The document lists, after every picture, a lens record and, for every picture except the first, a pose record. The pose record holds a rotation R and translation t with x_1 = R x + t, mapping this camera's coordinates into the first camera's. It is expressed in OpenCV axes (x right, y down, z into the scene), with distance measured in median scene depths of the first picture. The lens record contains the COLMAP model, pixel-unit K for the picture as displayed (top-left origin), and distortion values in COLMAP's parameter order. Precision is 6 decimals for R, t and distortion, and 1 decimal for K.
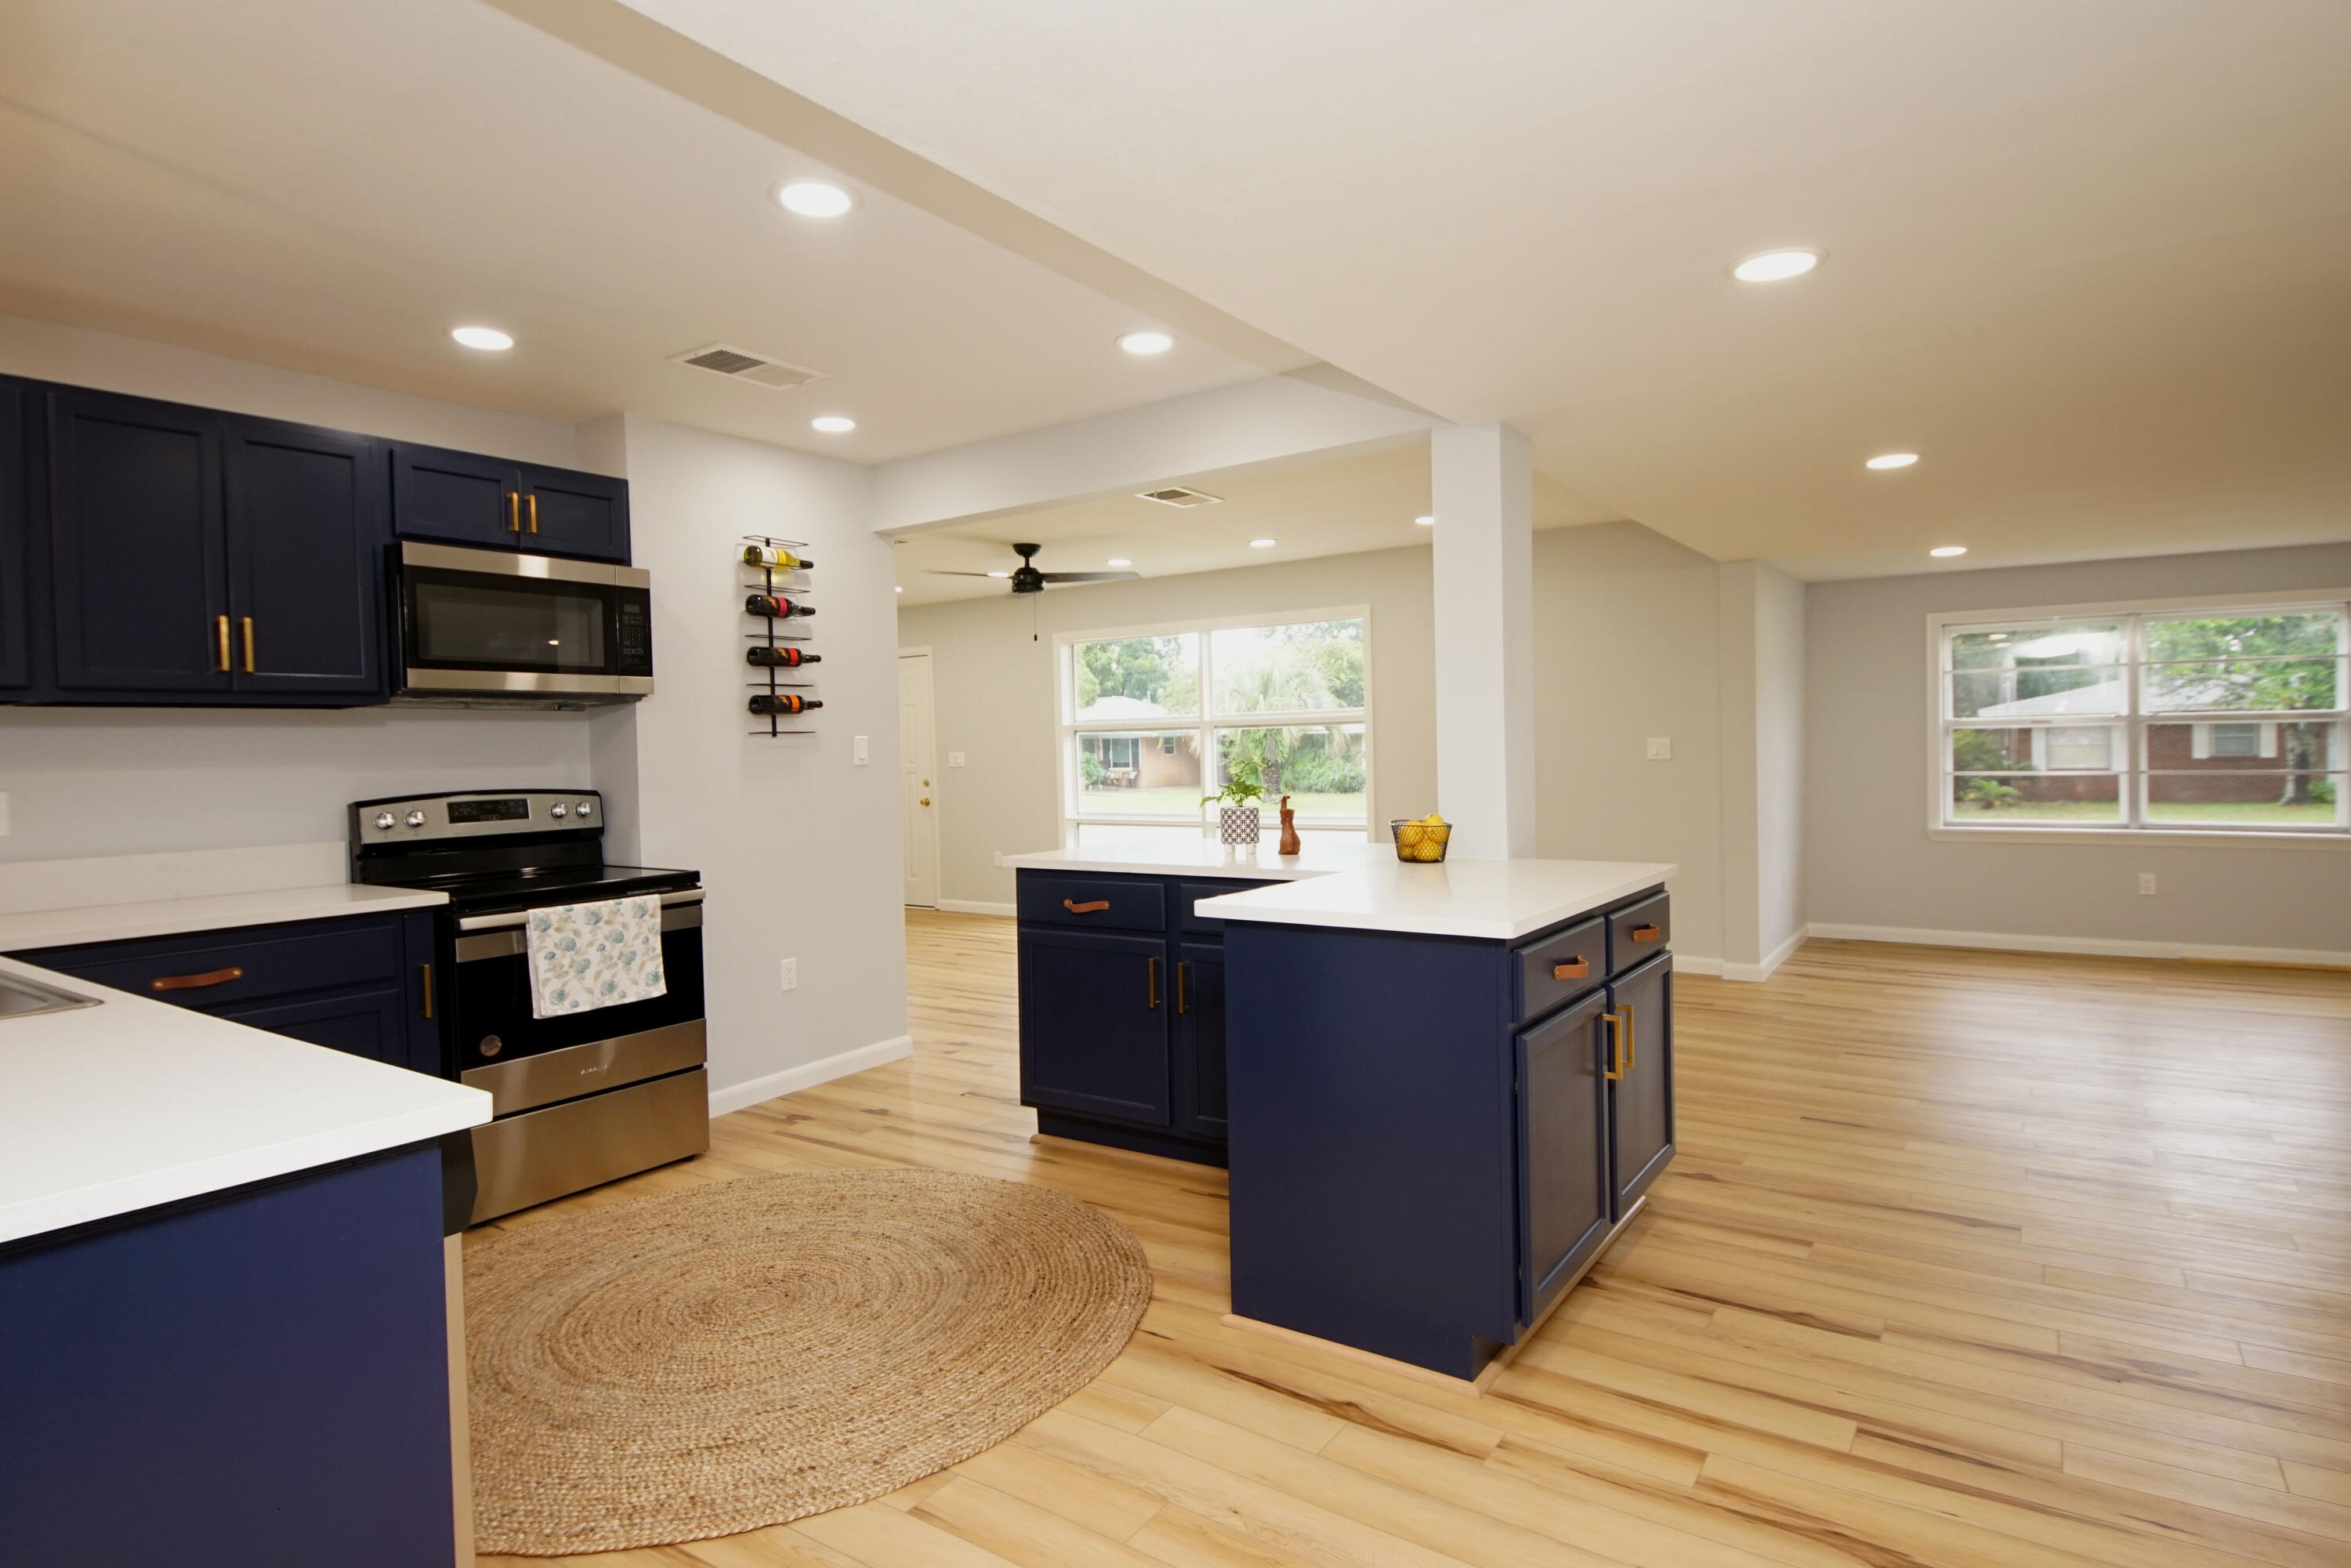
lens RADIAL K [[1253.8, 0, 1154.1], [0, 1253.8, 772.8], [0, 0, 1]] dist [0.046772, -0.046322]
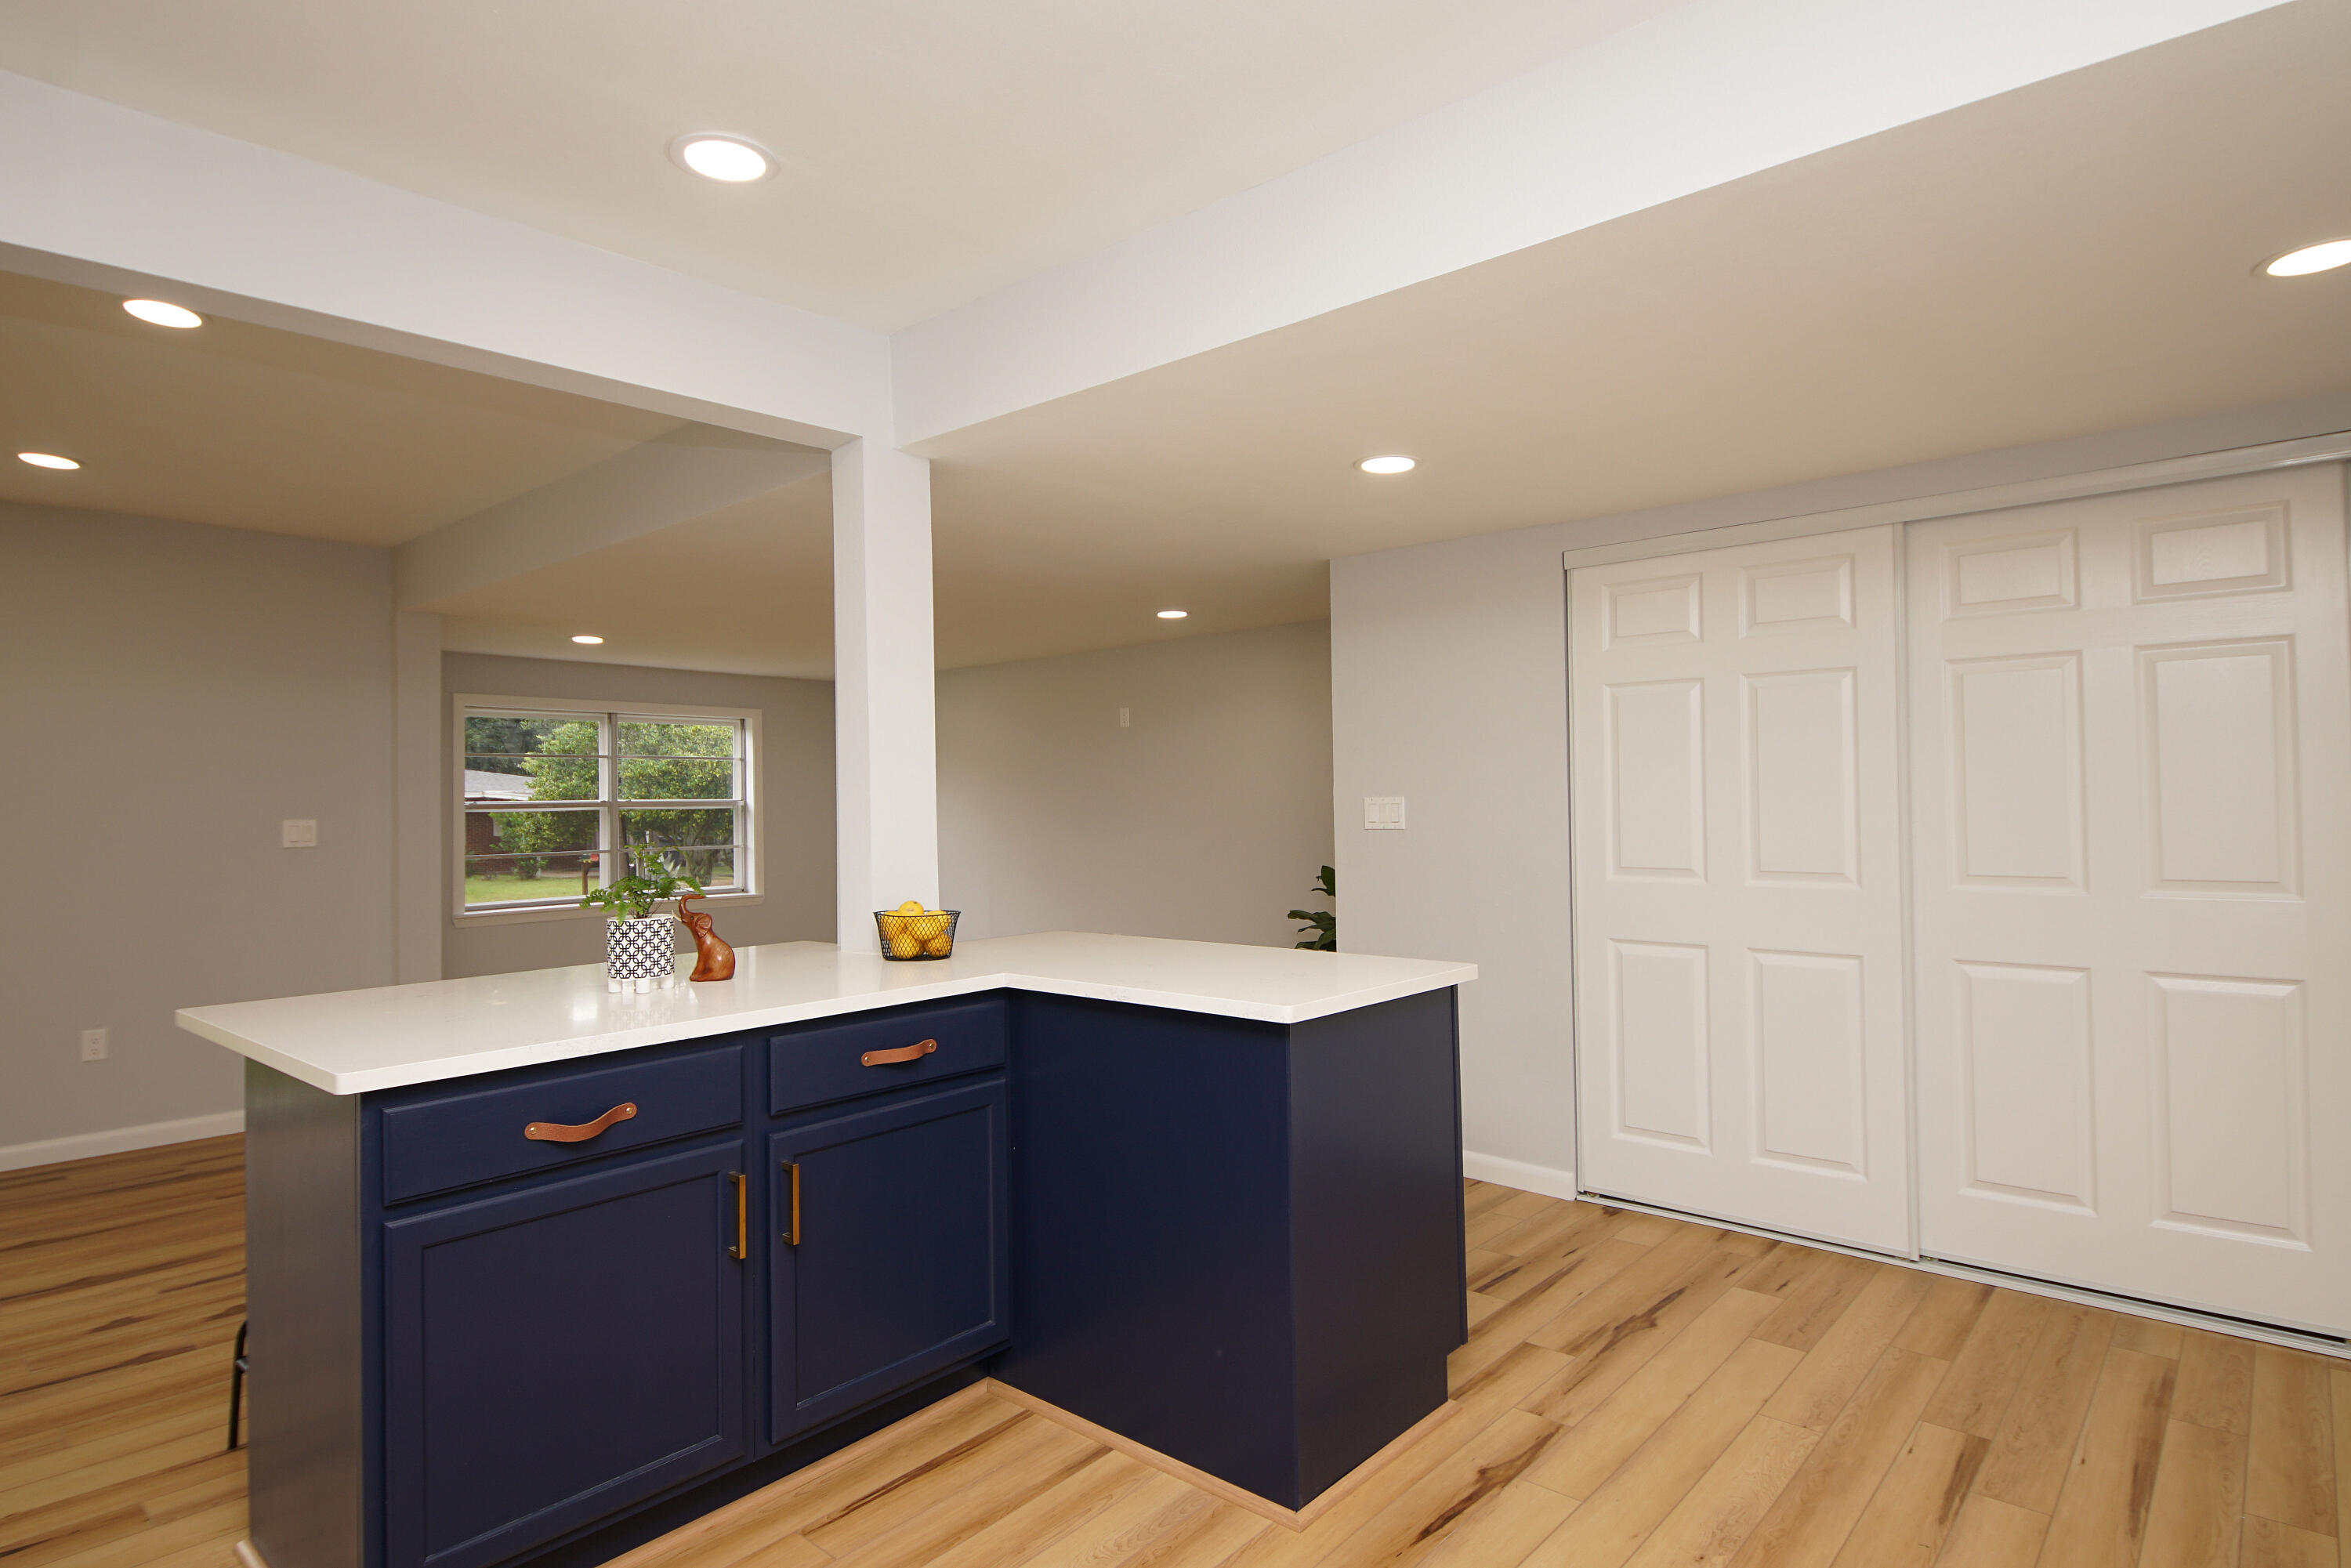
lens RADIAL K [[1253.8, 0, 1154.1], [0, 1253.8, 772.8], [0, 0, 1]] dist [0.046772, -0.046322]
pose [[0.116254, 0.040596, 0.992390, -0.545229], [0.030417, 0.998550, -0.044411, -0.010059], [-0.992754, 0.035349, 0.114851, 0.686485]]
